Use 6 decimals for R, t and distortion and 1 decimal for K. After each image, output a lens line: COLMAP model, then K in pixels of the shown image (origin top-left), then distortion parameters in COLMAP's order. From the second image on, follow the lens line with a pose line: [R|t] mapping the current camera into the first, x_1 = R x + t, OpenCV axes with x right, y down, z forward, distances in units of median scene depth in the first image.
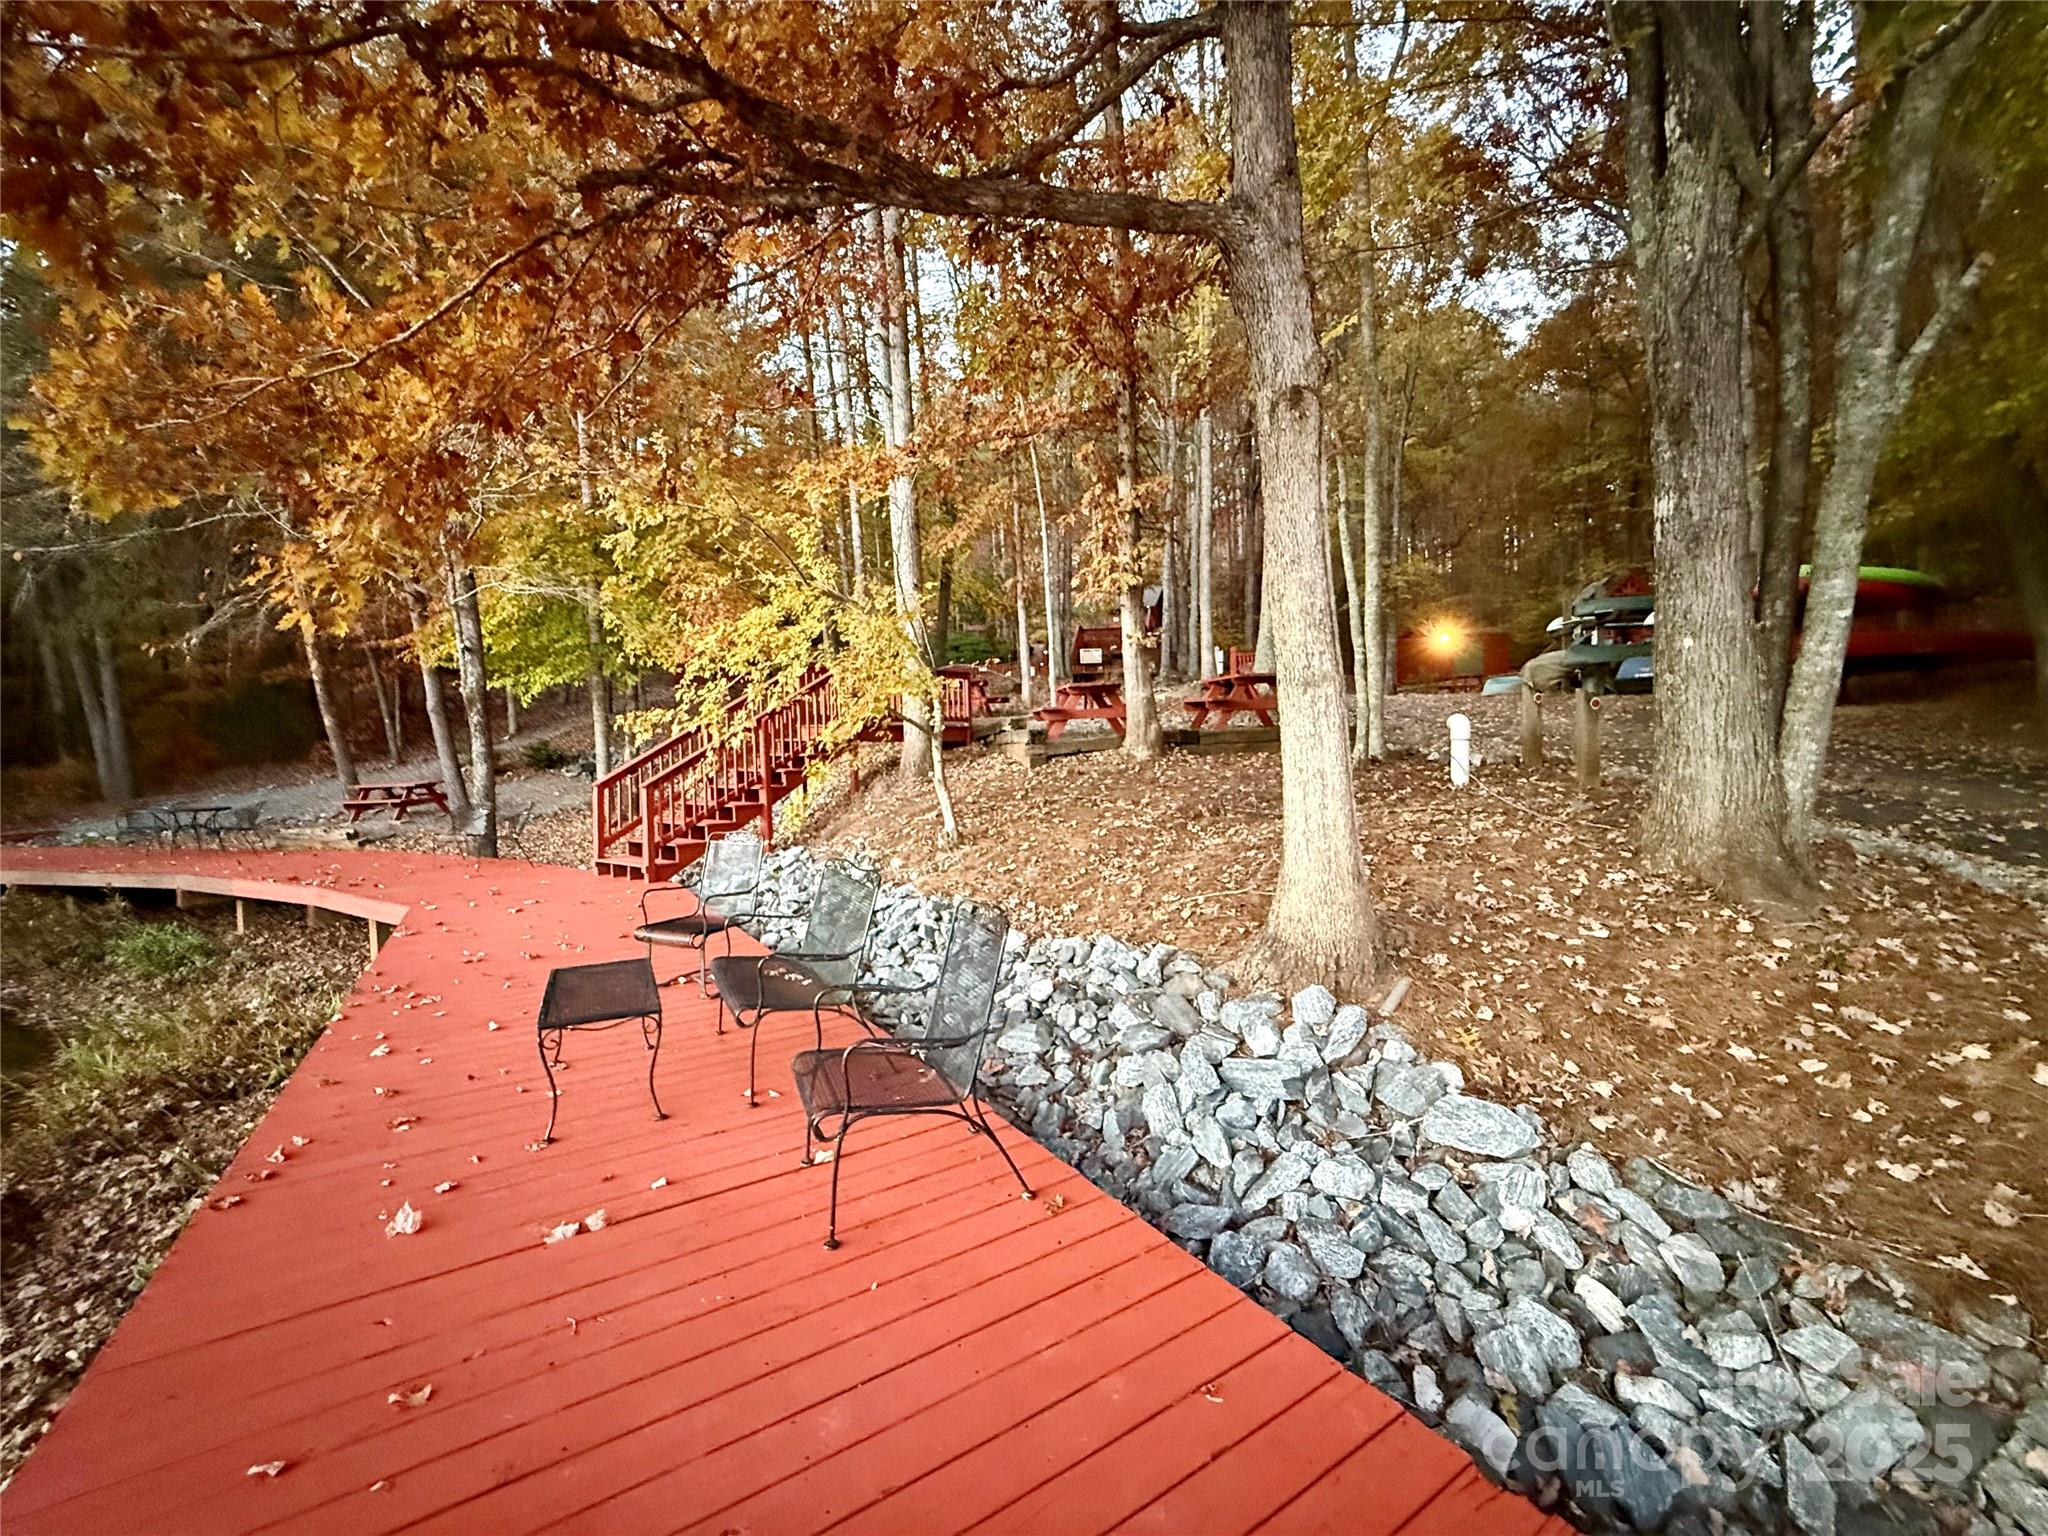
lens RADIAL K [[824.2, 0, 1018.6], [0, 824.2, 772.1], [0, 0, 1]] dist [0.001477, 0.000129]
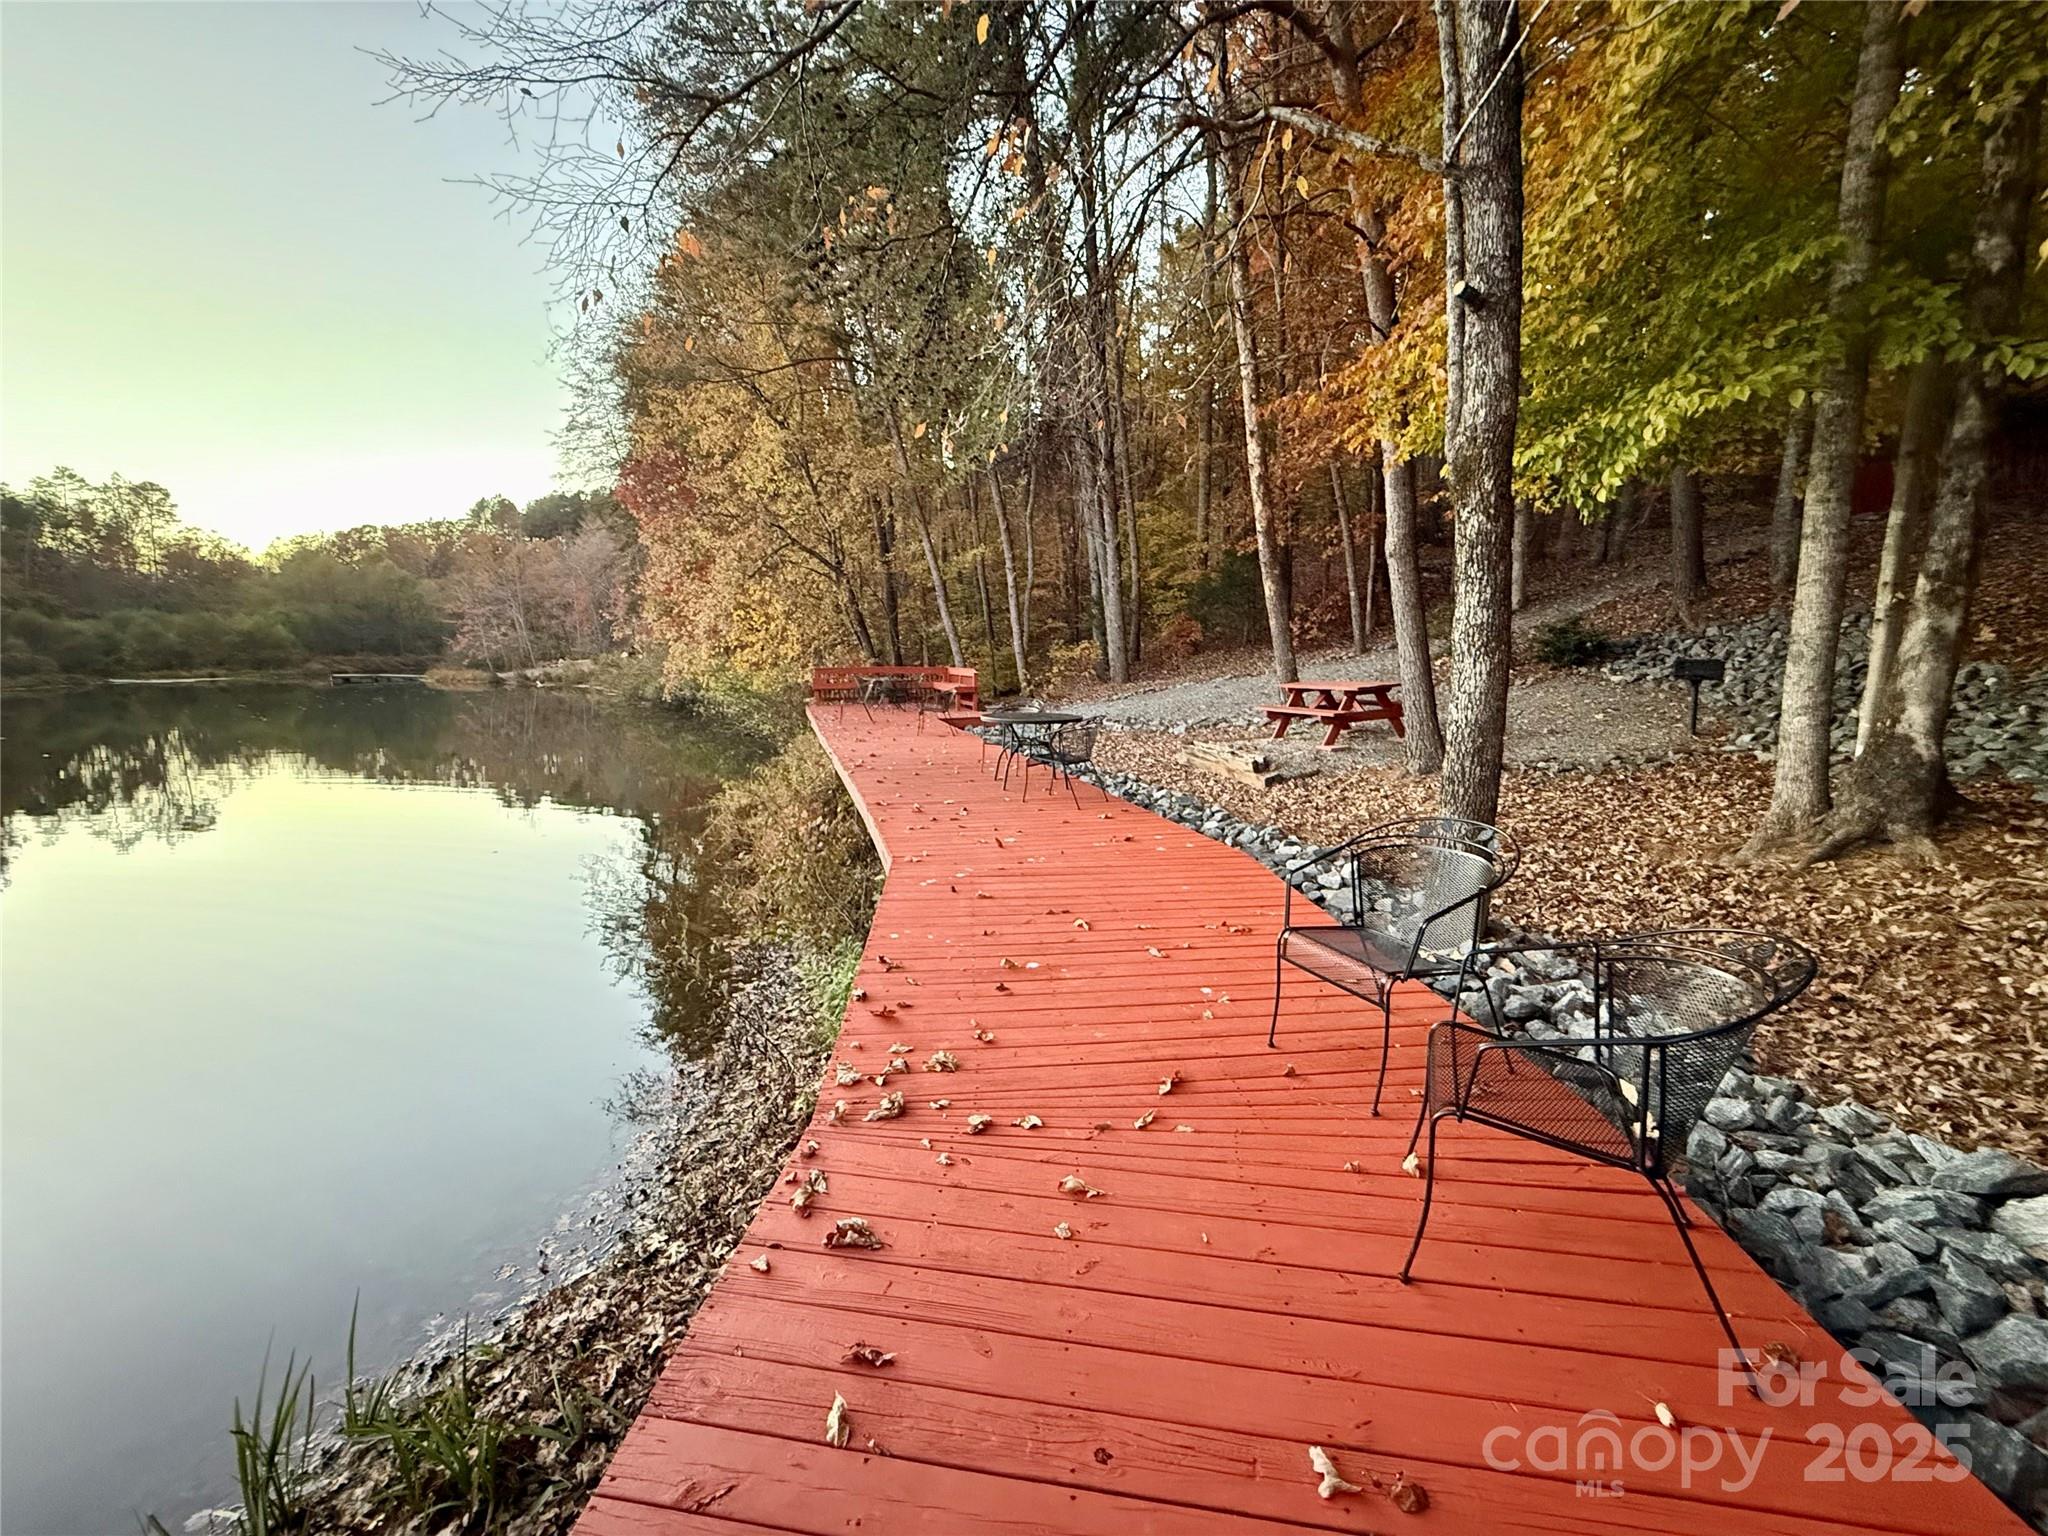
lens RADIAL K [[824.2, 0, 1017.0], [0, 824.2, 773.7], [0, 0, 1]] dist [0.001477, 0.000129]
pose [[0.480112, 0.142403, -0.865571, -0.411834], [-0.029557, 0.988801, 0.146282, -0.003603], [0.876709, -0.044649, 0.478945, 0.624809]]
